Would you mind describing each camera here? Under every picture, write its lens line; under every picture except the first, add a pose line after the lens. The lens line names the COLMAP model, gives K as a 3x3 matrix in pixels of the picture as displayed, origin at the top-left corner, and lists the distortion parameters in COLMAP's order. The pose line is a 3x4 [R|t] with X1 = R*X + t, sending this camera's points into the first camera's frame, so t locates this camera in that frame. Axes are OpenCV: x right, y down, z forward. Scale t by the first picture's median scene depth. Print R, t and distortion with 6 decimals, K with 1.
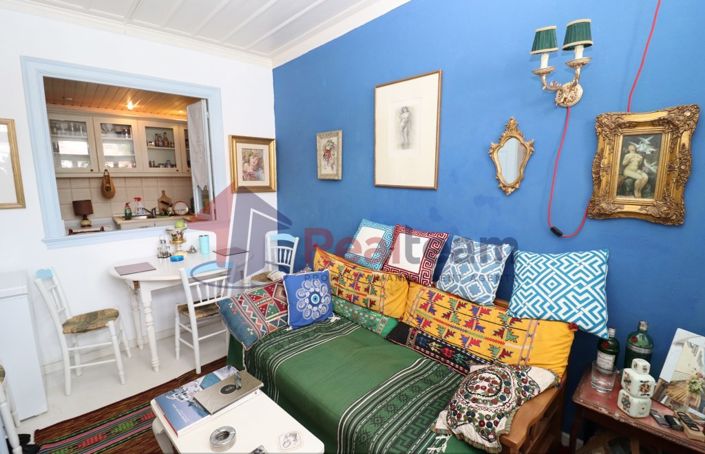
lens RADIAL K [[326.3, 0, 356.9], [0, 326.3, 228.6], [0, 0, 1]] dist [-0.007856, -0.006884]
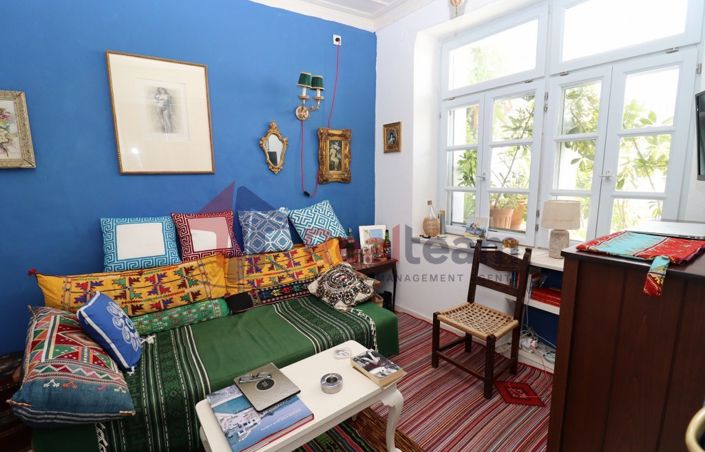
lens RADIAL K [[326.3, 0, 357.5], [0, 326.3, 230.0], [0, 0, 1]] dist [-0.007856, -0.006884]
pose [[0.152842, -0.169087, 0.973678, -0.943578], [0.187640, 0.972297, 0.139392, 0.004802], [-0.970273, 0.161396, 0.180335, 0.430022]]
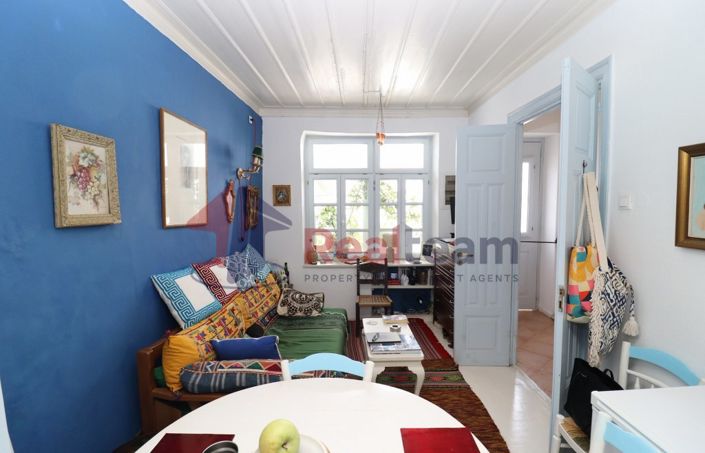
lens RADIAL K [[326.3, 0, 358.3], [0, 326.3, 229.8], [0, 0, 1]] dist [-0.007856, -0.006884]
pose [[-0.723987, -0.034836, 0.688933, -1.180514], [0.128234, 0.974519, 0.184036, -0.299929], [-0.677790, 0.221585, -0.701072, 1.754281]]
